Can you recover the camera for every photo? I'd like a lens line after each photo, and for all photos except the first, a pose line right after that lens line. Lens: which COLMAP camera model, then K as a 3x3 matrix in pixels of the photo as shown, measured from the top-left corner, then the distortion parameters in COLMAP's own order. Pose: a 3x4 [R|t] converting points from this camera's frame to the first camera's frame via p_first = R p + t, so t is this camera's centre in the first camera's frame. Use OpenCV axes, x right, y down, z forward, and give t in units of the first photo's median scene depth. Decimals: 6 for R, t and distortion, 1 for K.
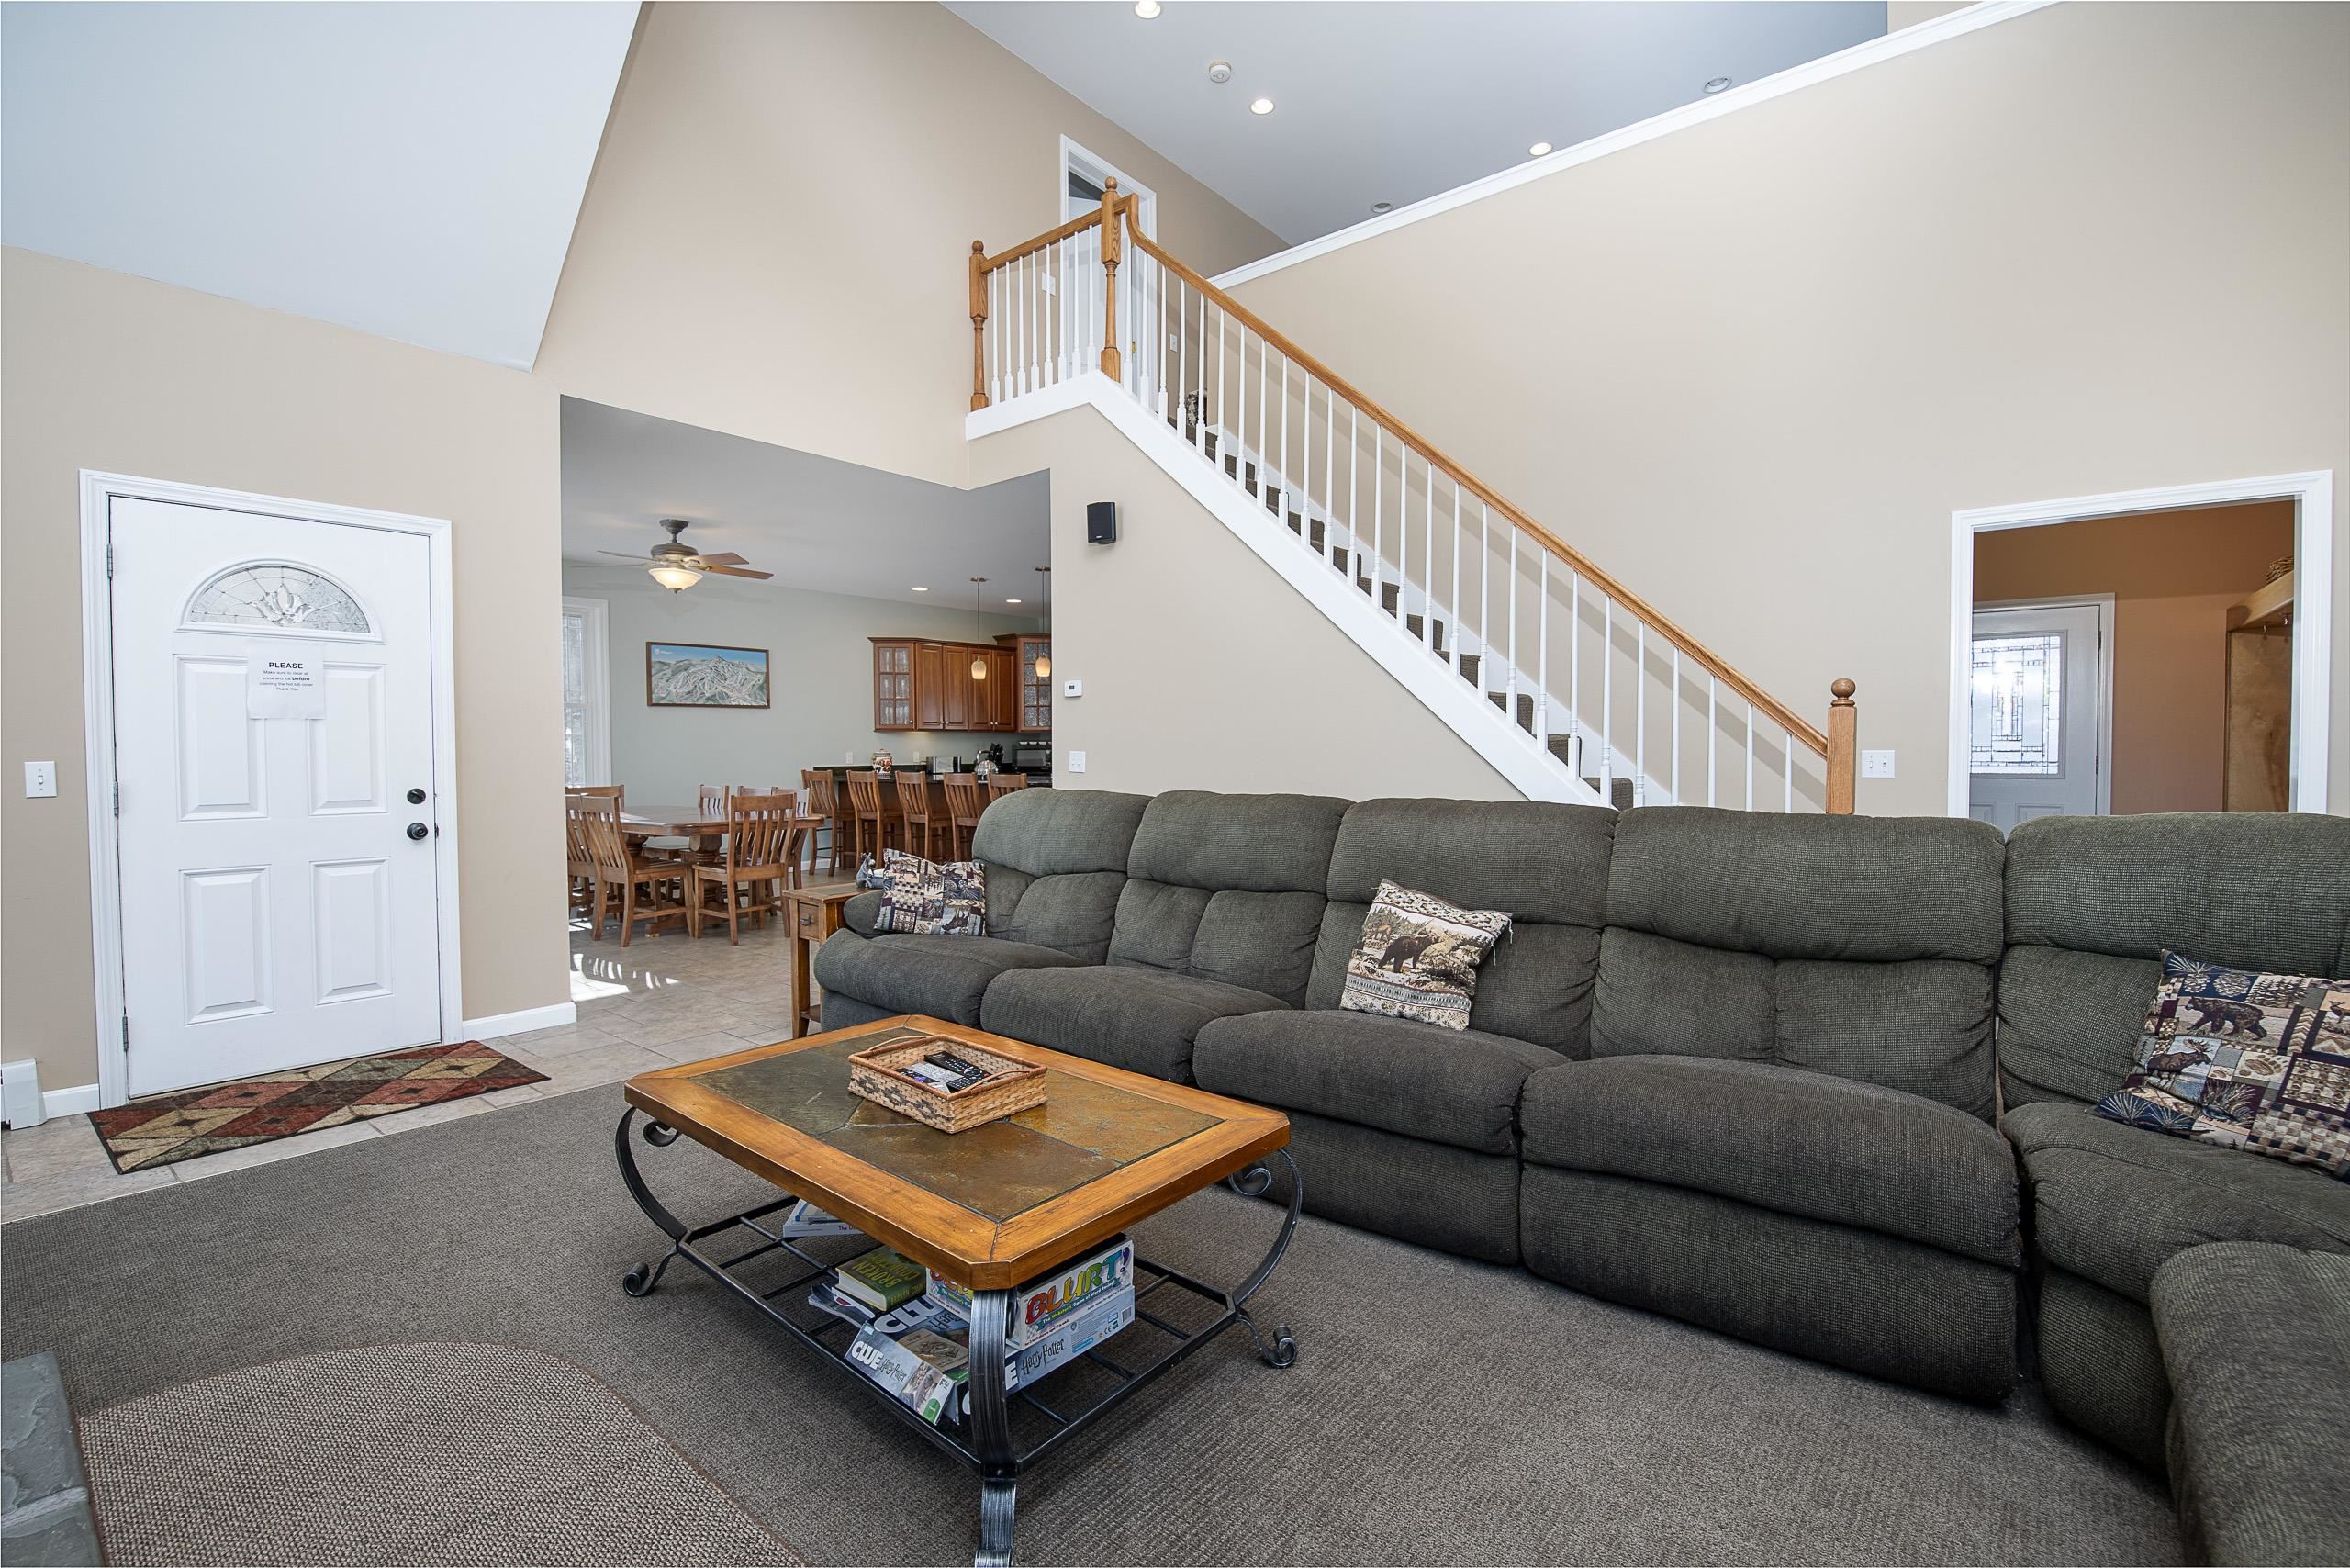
lens RADIAL K [[1045.1, 0, 1170.5], [0, 1045.1, 772.1], [0, 0, 1]] dist [0.000244, -0.006896]
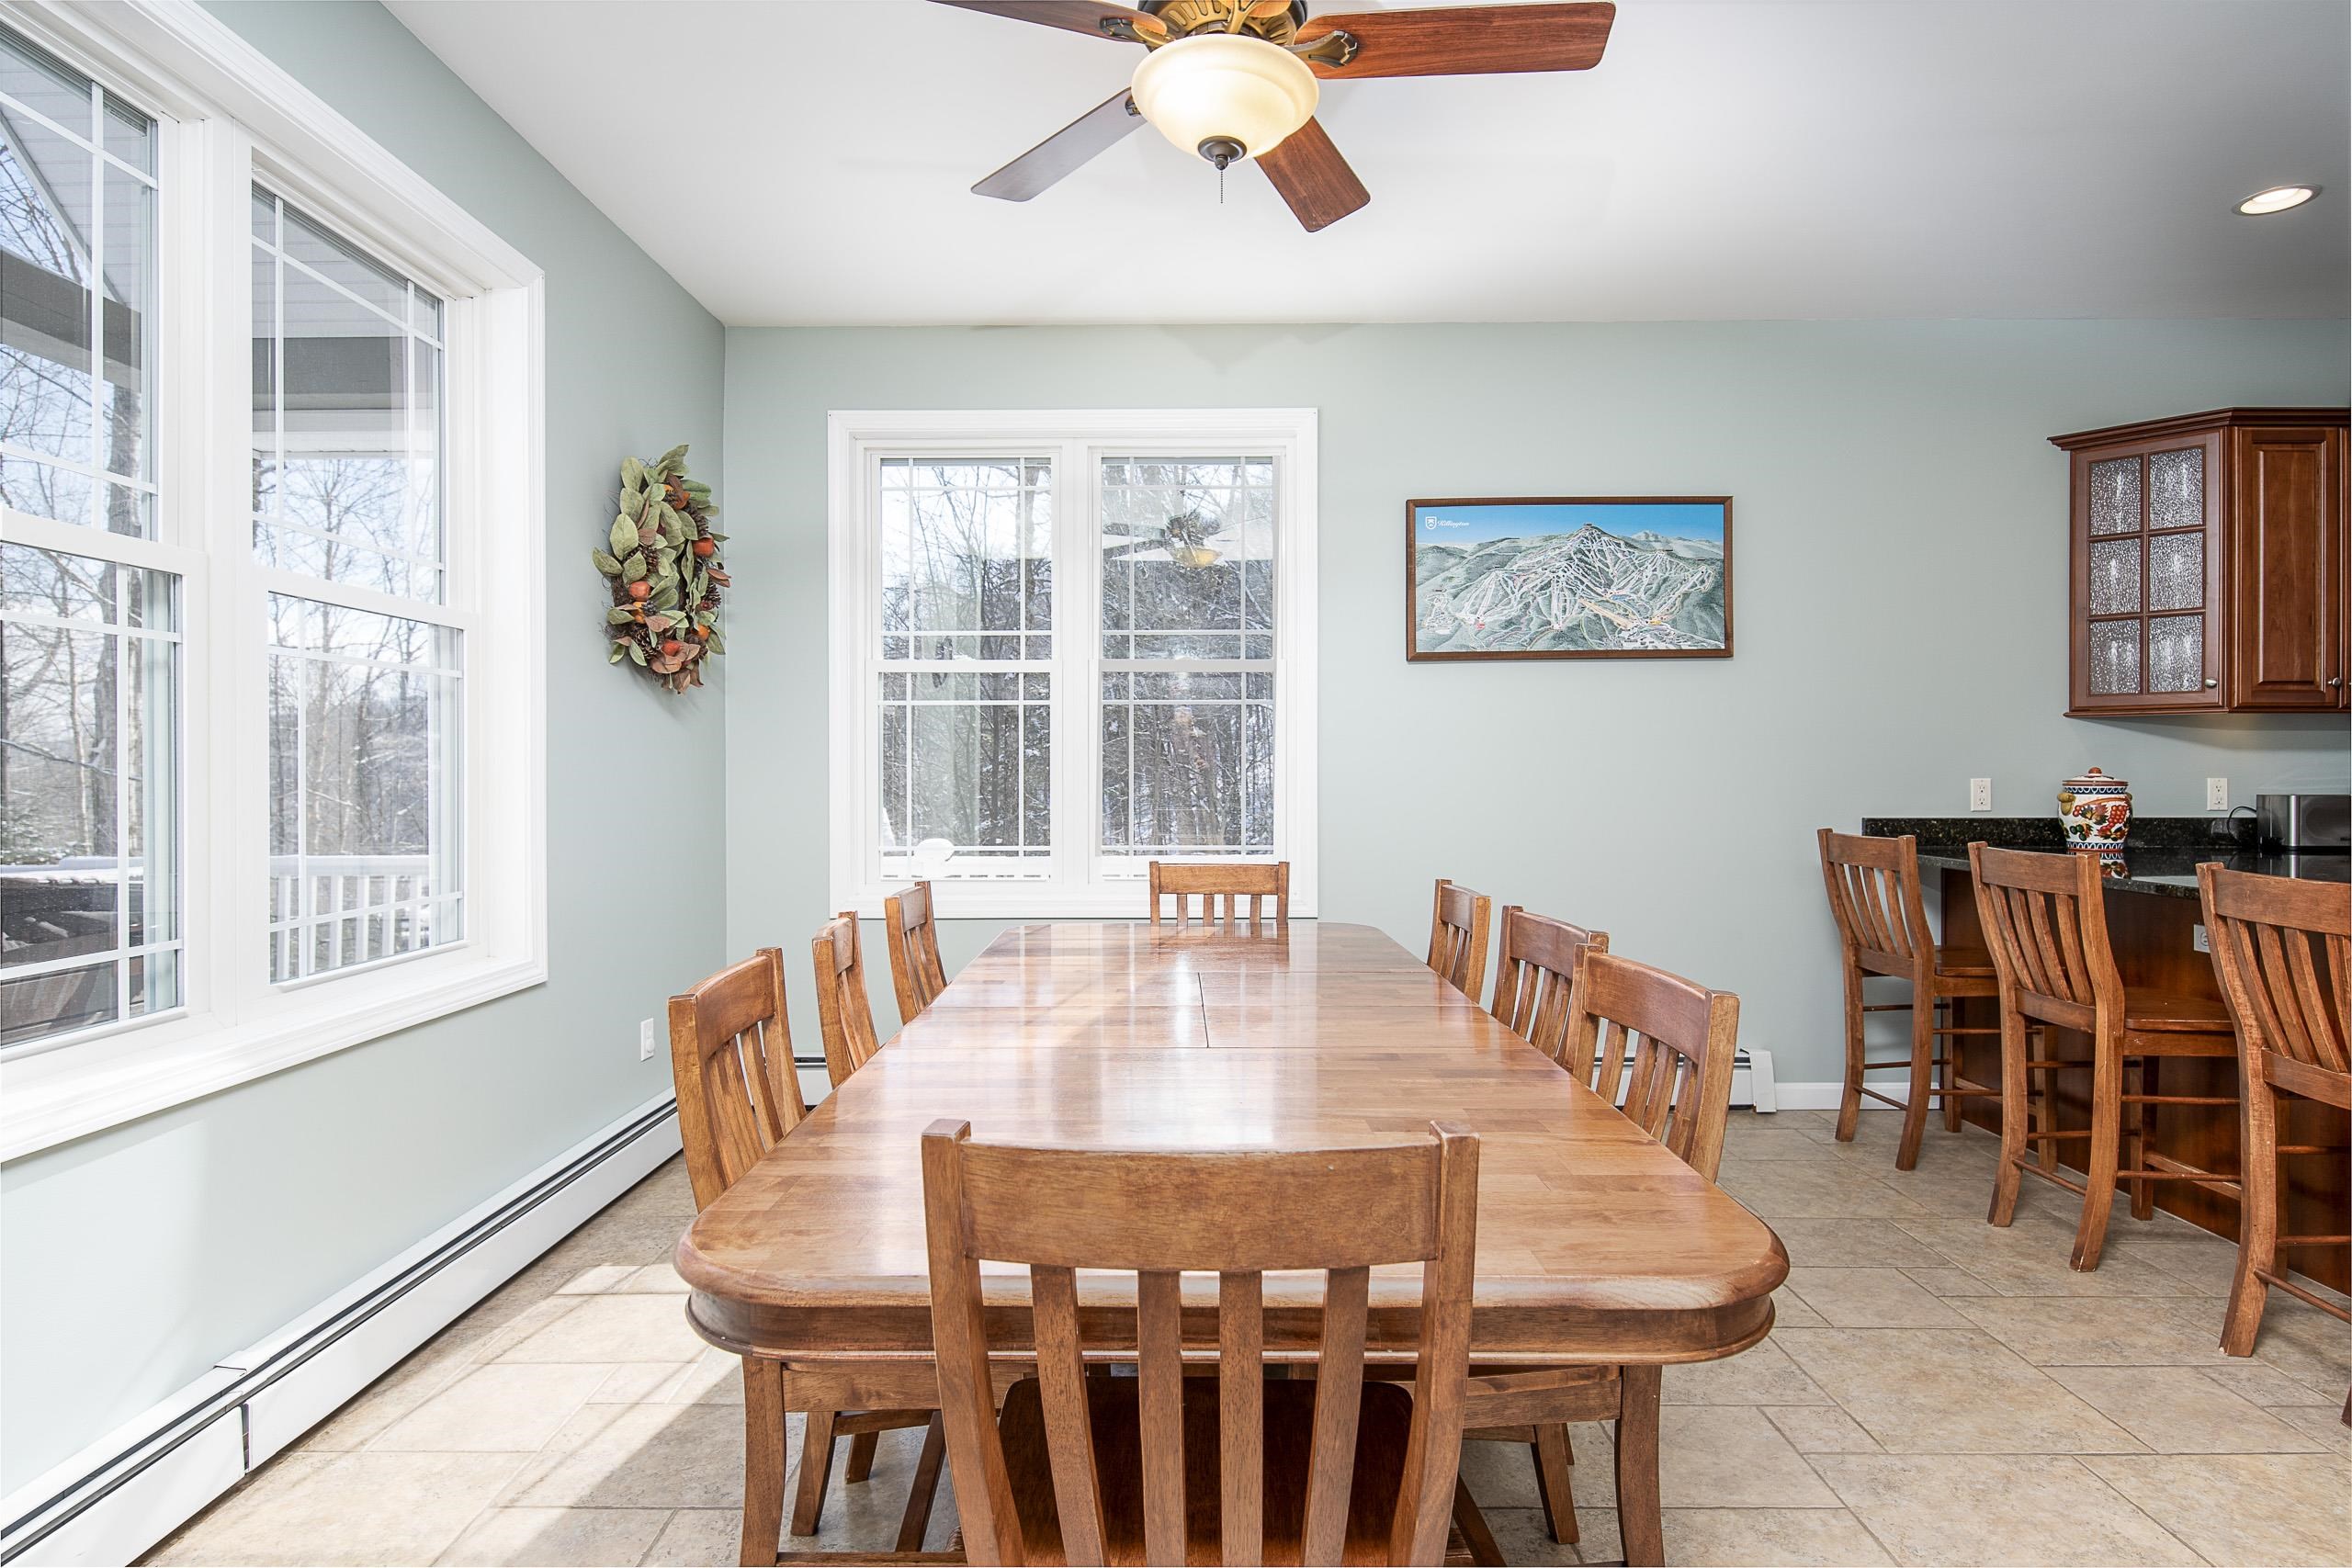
lens RADIAL K [[1178.6, 0, 1168.4], [0, 1178.6, 770.6], [0, 0, 1]] dist [0.003060, -0.009231]
pose [[0.622169, 0.006850, -0.782853, -0.189908], [-0.022909, 0.999693, -0.009459, -0.012986], [0.782548, 0.023819, 0.622134, 0.613873]]
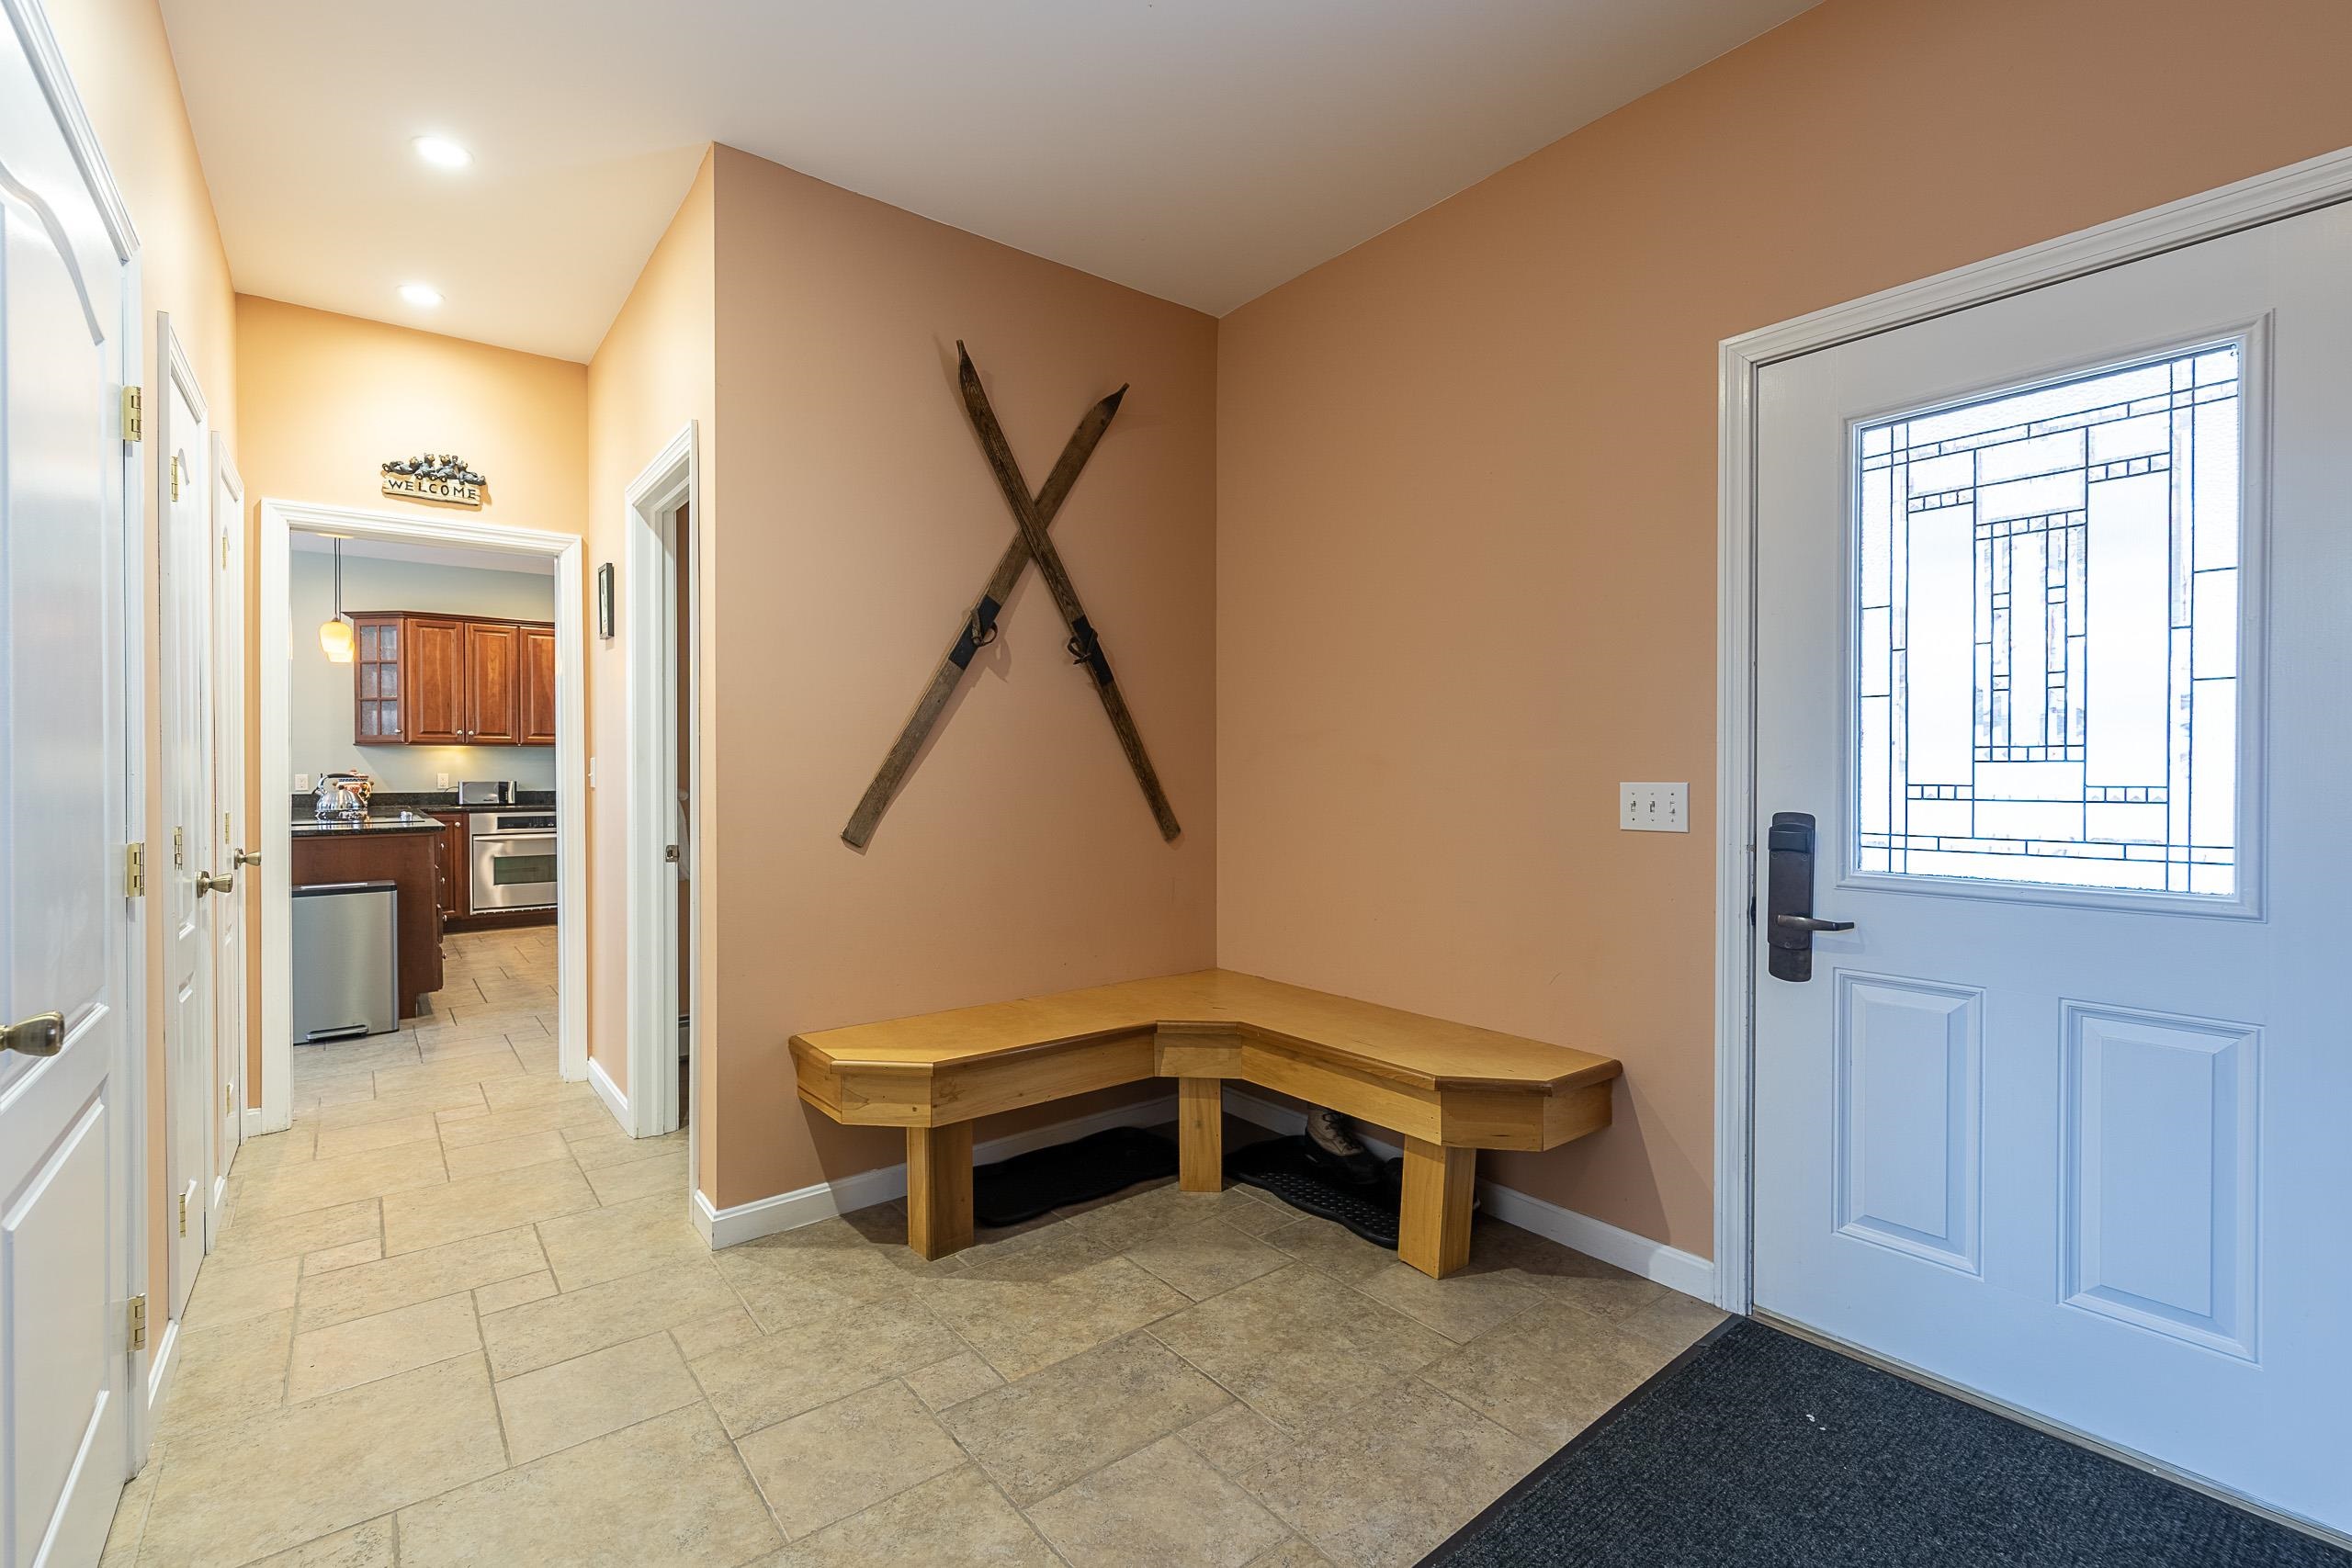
lens RADIAL K [[1045.8, 0, 1171.5], [0, 1045.8, 772.0], [0, 0, 1]] dist [0.000244, -0.006896]
pose [[0.963880, 0.004219, -0.266302, 0.508274], [-0.008377, 0.999860, -0.014479, -0.017054], [0.266204, 0.016187, 0.963781, 0.522922]]
